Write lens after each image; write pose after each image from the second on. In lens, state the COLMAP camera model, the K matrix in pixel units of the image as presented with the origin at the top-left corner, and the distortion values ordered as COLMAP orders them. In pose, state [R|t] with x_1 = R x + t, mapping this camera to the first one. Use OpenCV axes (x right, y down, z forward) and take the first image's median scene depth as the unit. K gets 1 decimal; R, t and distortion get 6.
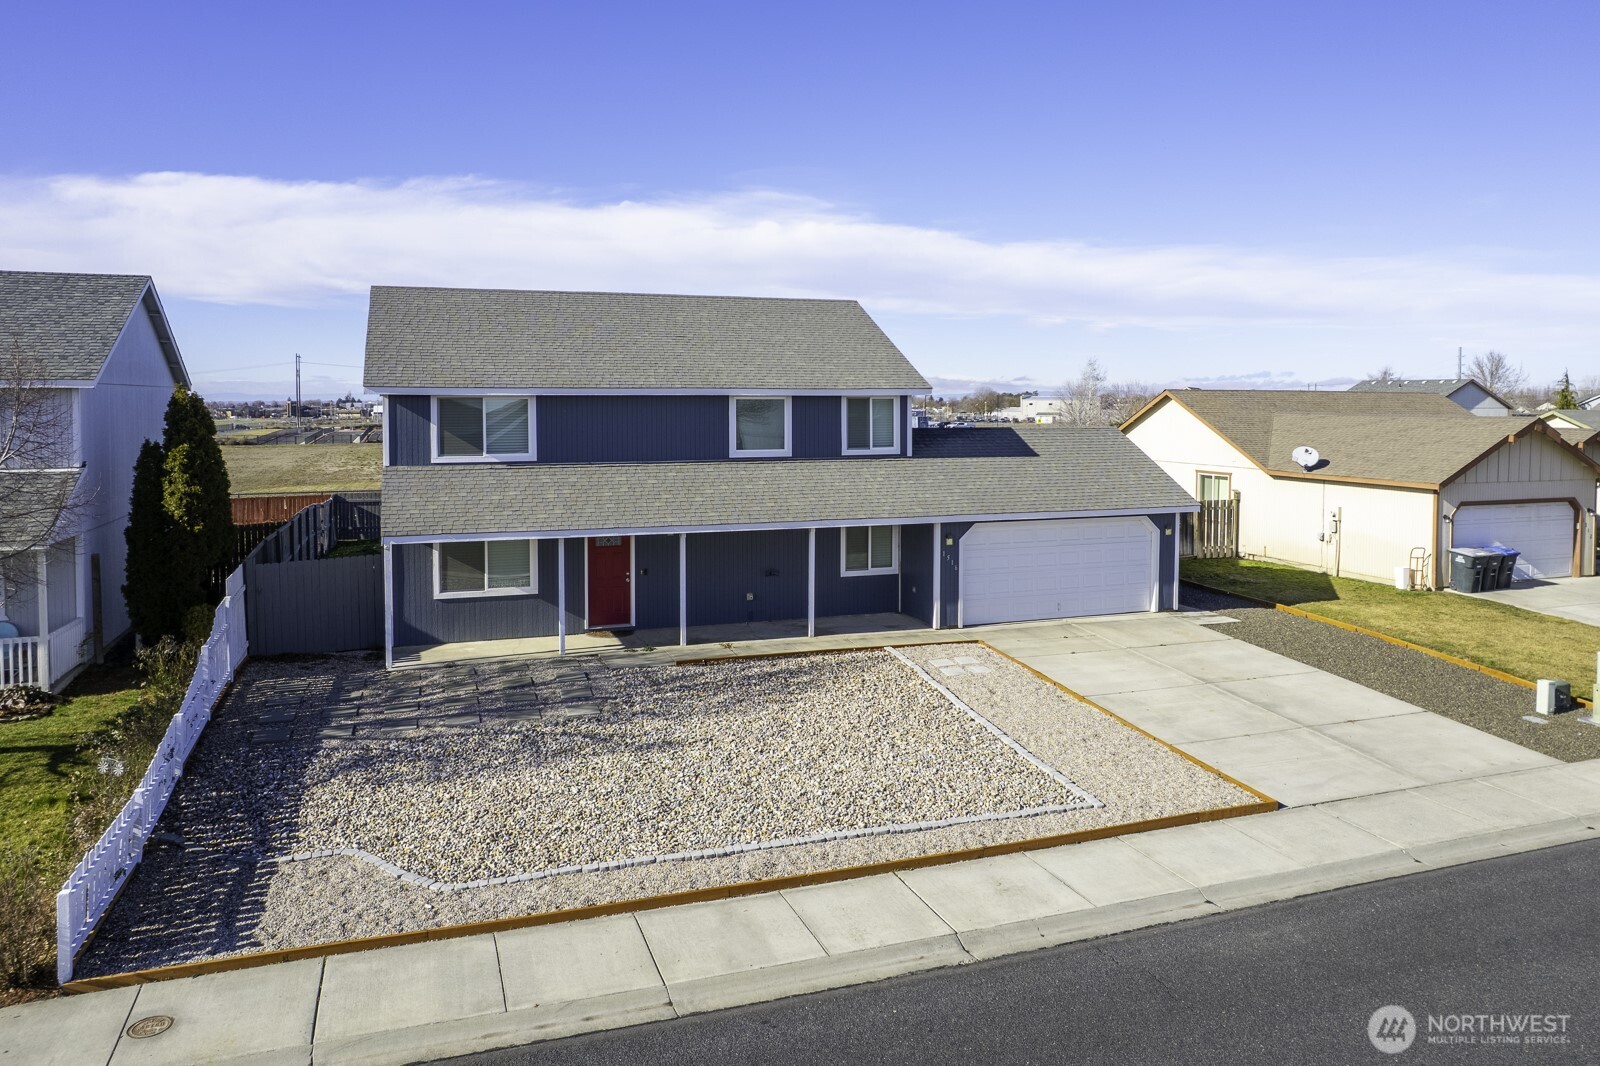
lens RADIAL K [[1048.7, 0, 800.7], [0, 1048.7, 453.7], [0, 0, 1]] dist [-0.063093, 0.057436]
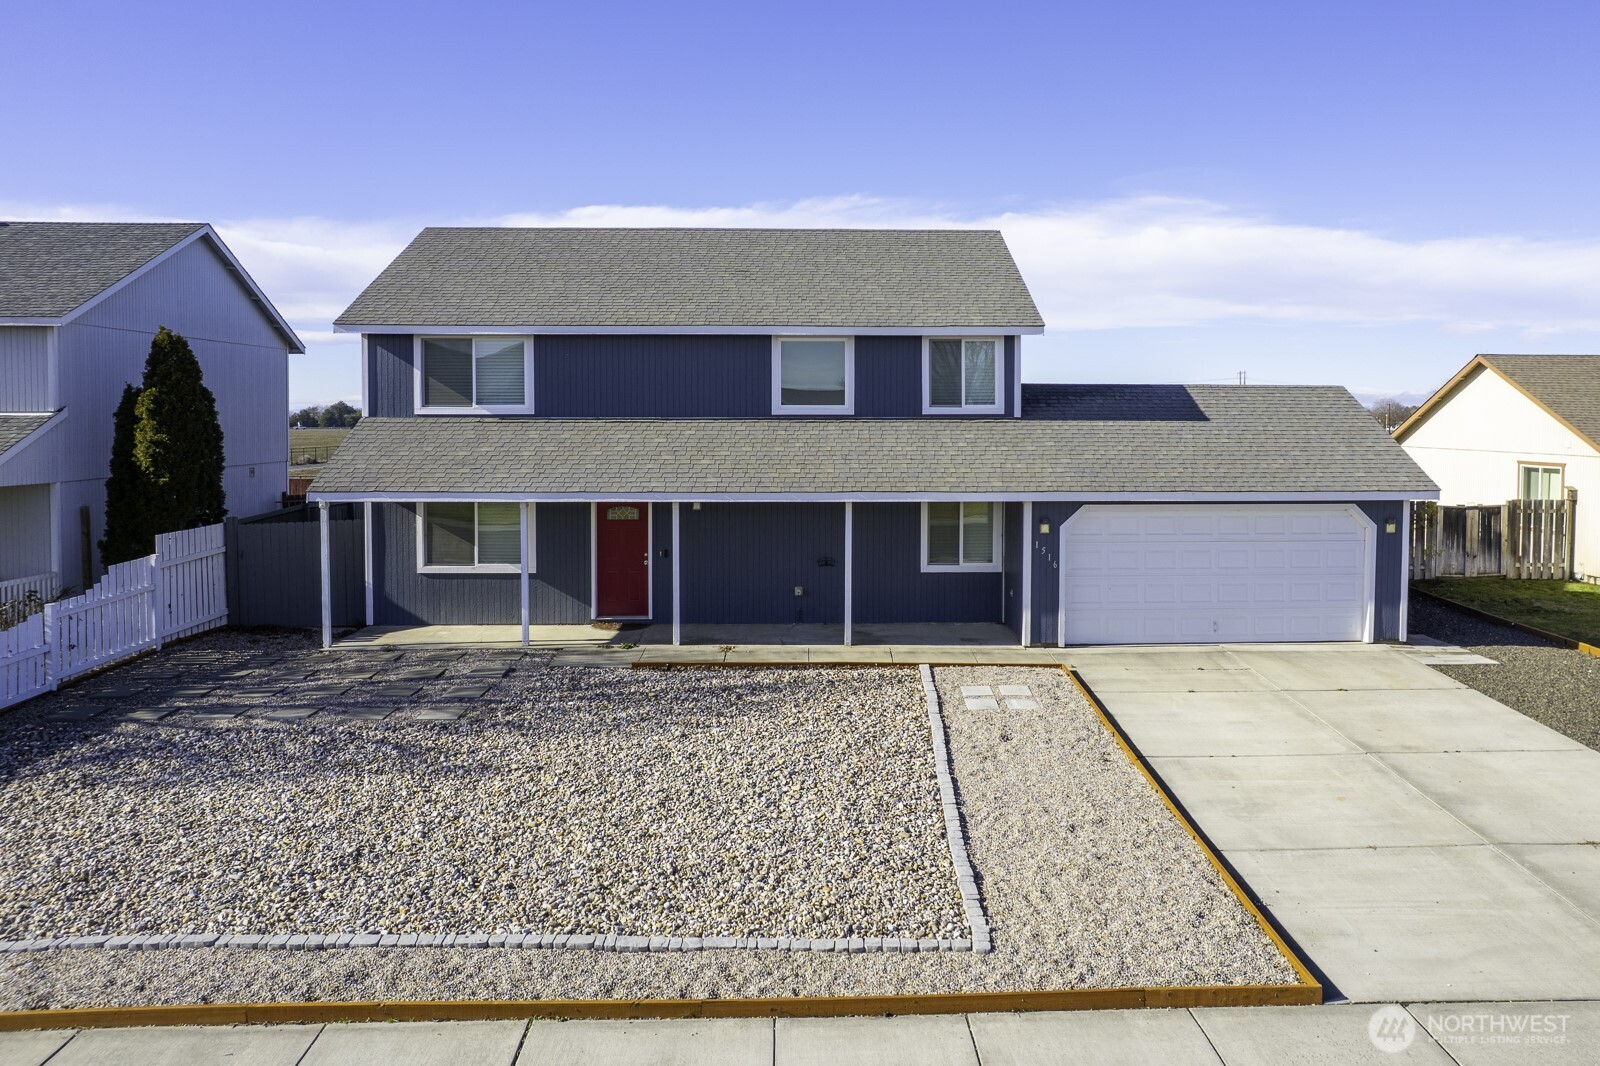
lens RADIAL K [[1069.6, 0, 863.2], [0, 1069.6, 455.7], [0, 0, 1]] dist [-0.073117, 0.055445]
pose [[0.959608, 0.013022, -0.281038, 0.243271], [-0.015743, 0.999848, -0.007426, 0.042921], [0.280899, 0.011551, 0.959668, 0.259172]]
